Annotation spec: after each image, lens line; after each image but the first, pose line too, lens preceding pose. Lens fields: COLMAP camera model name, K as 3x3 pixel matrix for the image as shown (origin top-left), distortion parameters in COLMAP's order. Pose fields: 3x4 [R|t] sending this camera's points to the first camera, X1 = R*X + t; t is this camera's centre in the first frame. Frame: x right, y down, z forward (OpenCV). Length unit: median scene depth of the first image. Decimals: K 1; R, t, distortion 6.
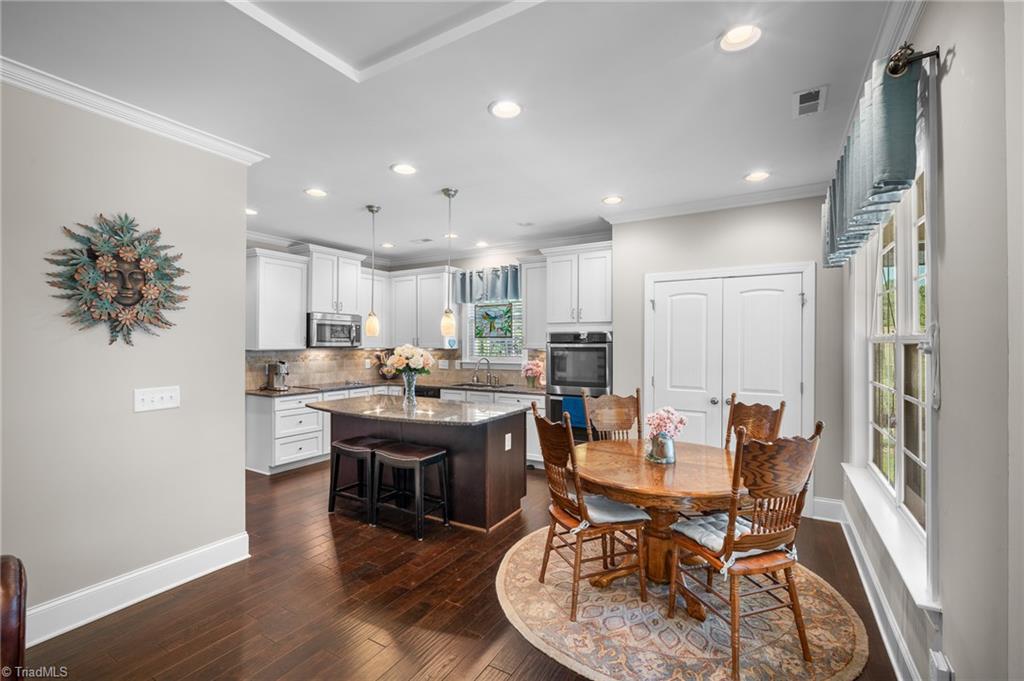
lens RADIAL K [[454.6, 0, 513.3], [0, 454.6, 337.7], [0, 0, 1]] dist [-0.003038, 0.000190]
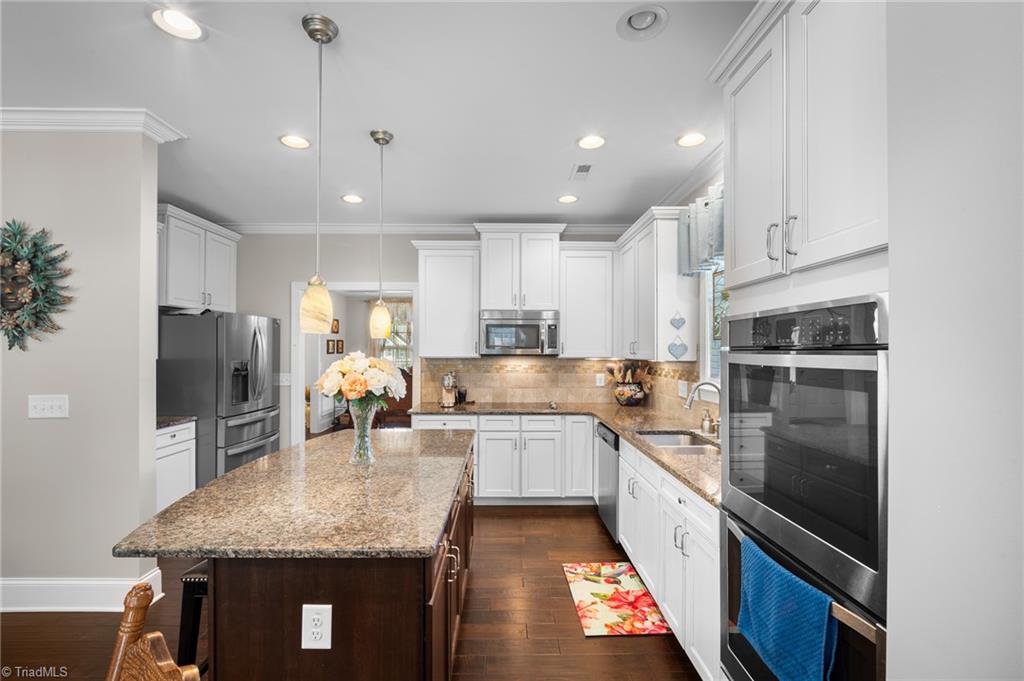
lens RADIAL K [[453.3, 0, 510.0], [0, 453.3, 347.3], [0, 0, 1]] dist [-0.004228, -0.000422]
pose [[0.510211, -0.003000, -0.860044, 0.232383], [0.006745, 0.999977, 0.000514, 0.006927], [0.860023, -0.006063, 0.510219, 0.594054]]
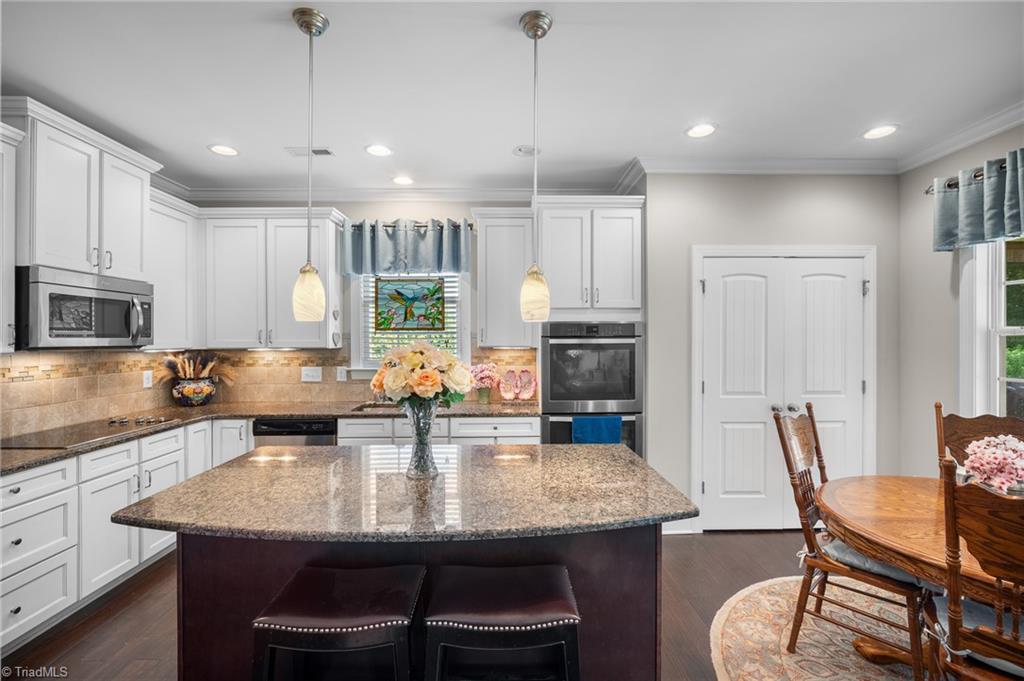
lens RADIAL K [[454.6, 0, 513.3], [0, 454.6, 337.7], [0, 0, 1]] dist [-0.003038, 0.000190]
pose [[0.852195, -0.001744, 0.523222, -0.264617], [-0.002473, 0.999970, 0.007360, 0.005757], [-0.523219, -0.007566, 0.852165, 0.383078]]
